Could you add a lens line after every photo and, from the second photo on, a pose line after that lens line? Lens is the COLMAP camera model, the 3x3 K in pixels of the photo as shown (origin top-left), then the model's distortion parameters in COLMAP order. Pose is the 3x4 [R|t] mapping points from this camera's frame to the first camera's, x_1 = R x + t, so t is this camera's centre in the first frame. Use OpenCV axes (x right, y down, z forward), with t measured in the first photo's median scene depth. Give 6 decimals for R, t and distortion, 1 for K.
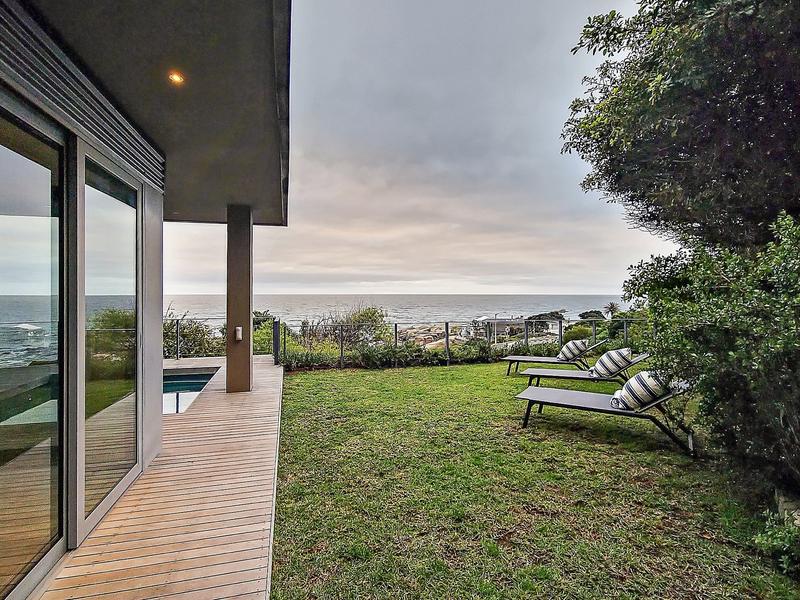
lens RADIAL K [[432.4, 0, 400.0], [0, 432.4, 300.0], [0, 0, 1]] dist [0.003352, -0.000006]
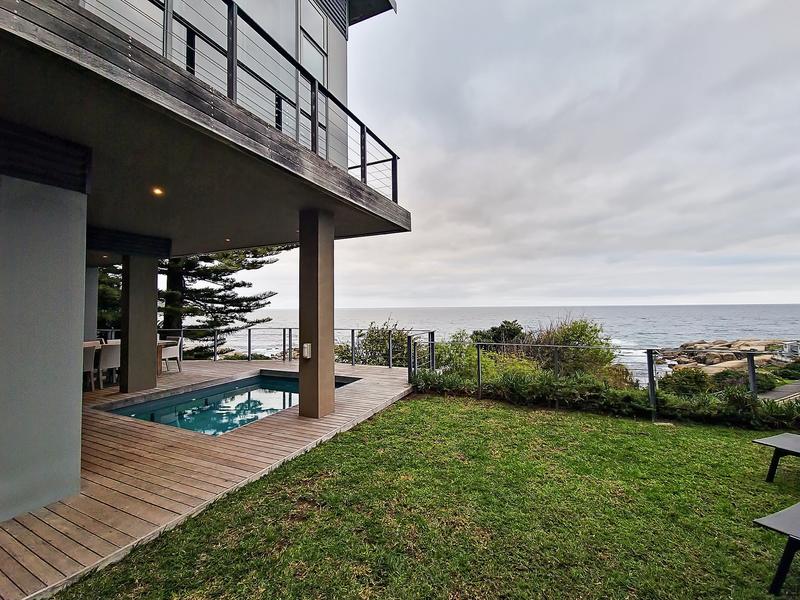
lens RADIAL K [[340.1, 0, 400.0], [0, 340.1, 300.0], [0, 0, 1]] dist [0.001426, -0.000041]
pose [[0.754494, -0.024538, -0.655848, 0.164366], [0.002752, 0.999410, -0.034226, -0.002843], [0.656301, 0.024019, 0.754116, 0.407609]]
